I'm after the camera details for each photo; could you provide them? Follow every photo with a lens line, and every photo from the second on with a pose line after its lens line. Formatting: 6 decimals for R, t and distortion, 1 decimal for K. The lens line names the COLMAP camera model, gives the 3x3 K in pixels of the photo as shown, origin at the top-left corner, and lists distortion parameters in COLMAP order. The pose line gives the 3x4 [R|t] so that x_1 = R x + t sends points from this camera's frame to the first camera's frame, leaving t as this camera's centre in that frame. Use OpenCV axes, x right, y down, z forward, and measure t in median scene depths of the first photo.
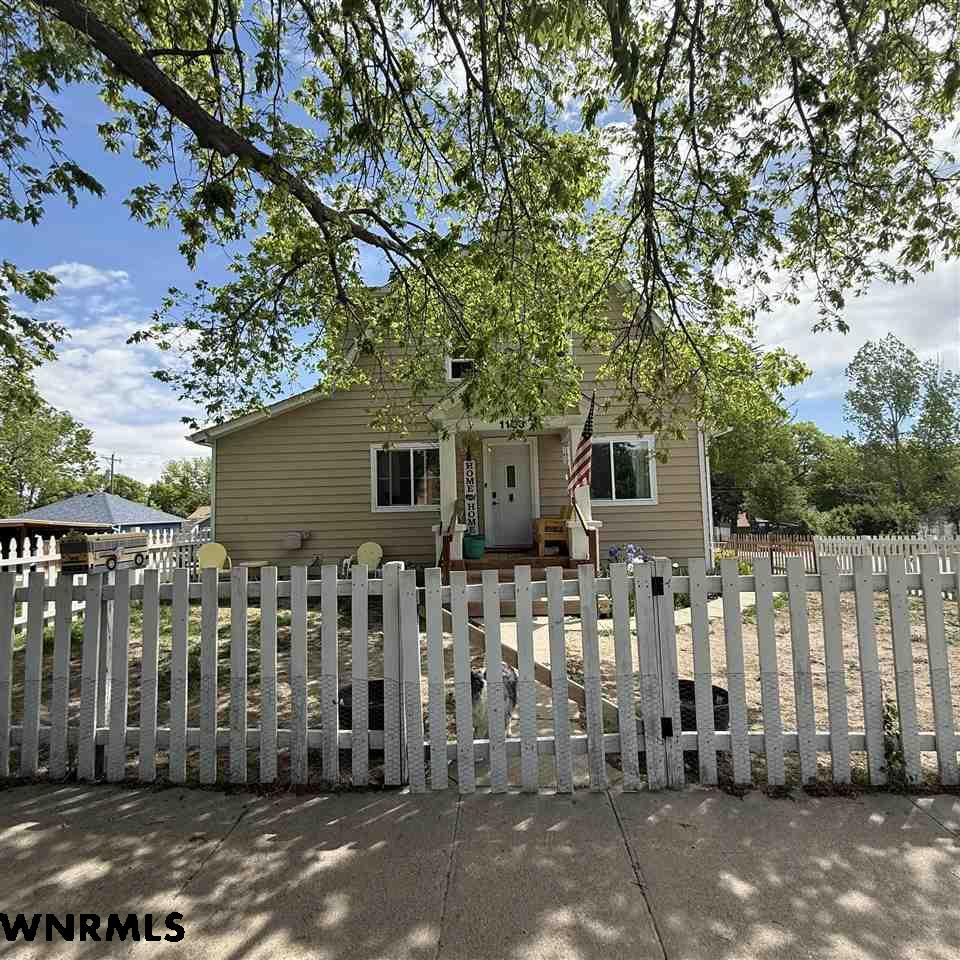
lens RADIAL K [[505.5, 0, 484.7], [0, 505.5, 479.0], [0, 0, 1]] dist [0.011671, -0.002129]
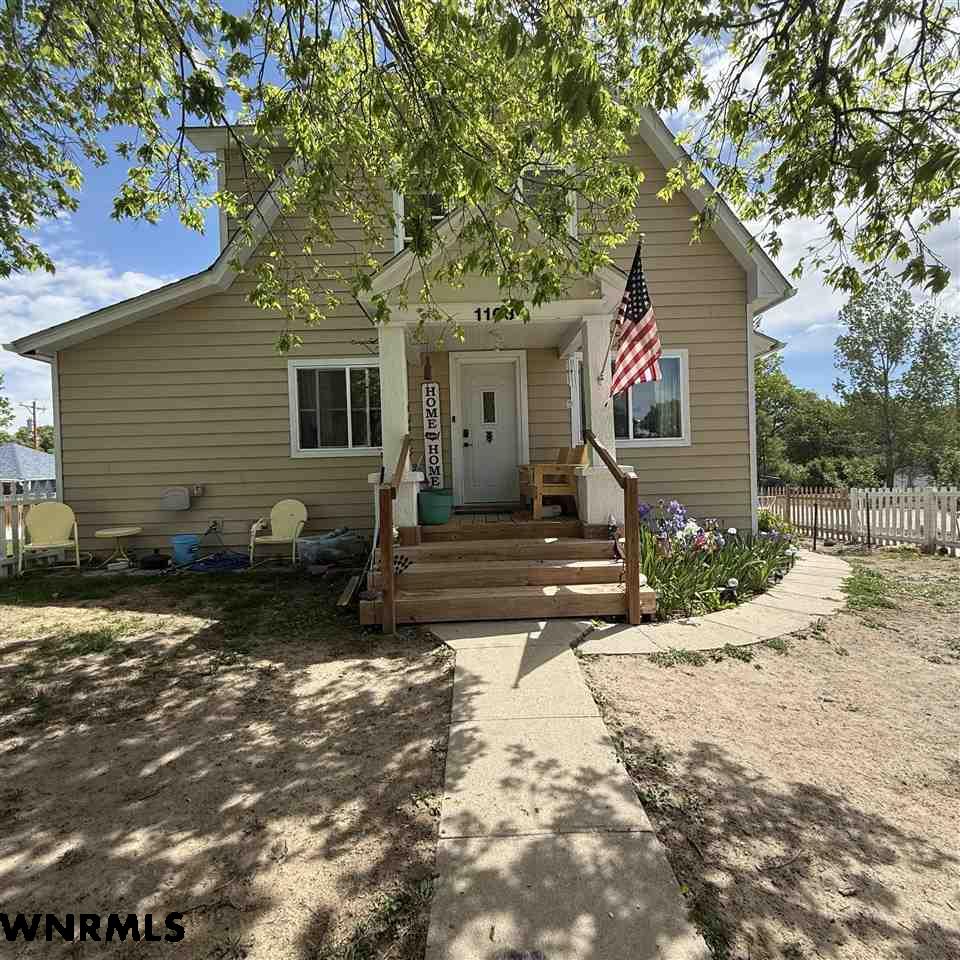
lens RADIAL K [[505.5, 0, 473.1], [0, 505.5, 479.9], [0, 0, 1]] dist [0.011671, -0.002129]
pose [[0.999354, -0.005219, 0.035545, 0.003316], [0.002042, 0.996044, 0.088836, 0.034531], [-0.035868, -0.088706, 0.995412, 0.285259]]
